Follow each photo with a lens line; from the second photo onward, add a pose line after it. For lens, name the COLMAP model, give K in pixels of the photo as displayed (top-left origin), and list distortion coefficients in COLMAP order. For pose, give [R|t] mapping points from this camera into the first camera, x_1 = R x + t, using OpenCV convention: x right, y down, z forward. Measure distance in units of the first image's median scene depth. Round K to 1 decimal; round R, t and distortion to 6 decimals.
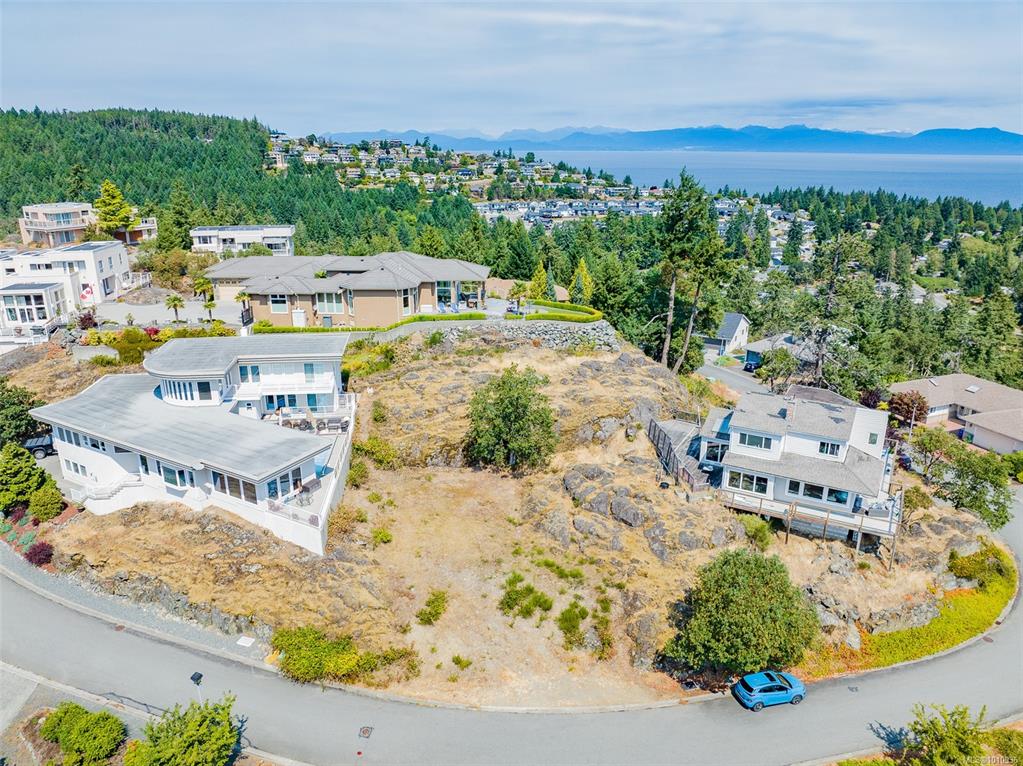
lens RADIAL K [[725.8, 0, 510.4], [0, 725.8, 388.8], [0, 0, 1]] dist [-0.051836, 0.020919]
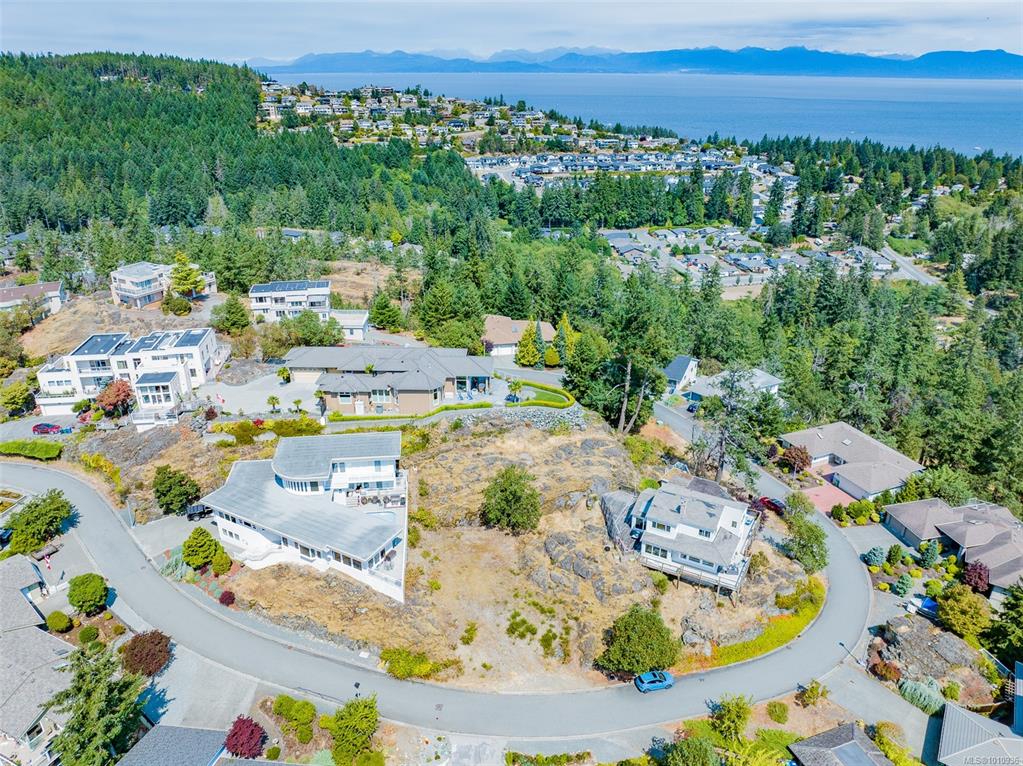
lens RADIAL K [[725.8, 0, 510.4], [0, 725.8, 388.8], [0, 0, 1]] dist [-0.051836, 0.020919]
pose [[0.999921, -0.003674, 0.012003, -0.022235], [0.002502, 0.995361, 0.096179, -0.399108], [-0.012300, -0.096141, 0.995292, -0.601693]]
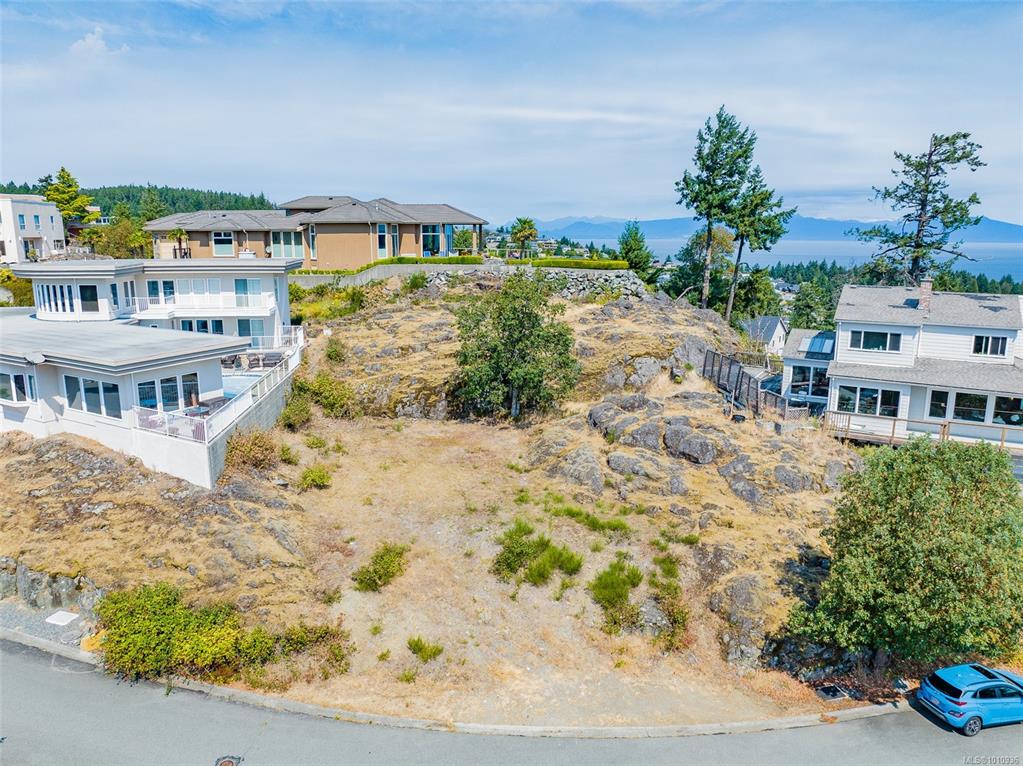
lens RADIAL K [[725.8, 0, 510.4], [0, 725.8, 388.8], [0, 0, 1]] dist [-0.051836, 0.020919]
pose [[0.999989, 0.002774, -0.003689, 0.000659], [-0.003179, 0.993379, -0.114838, 0.195450], [0.003346, 0.114848, 0.993377, 0.338198]]
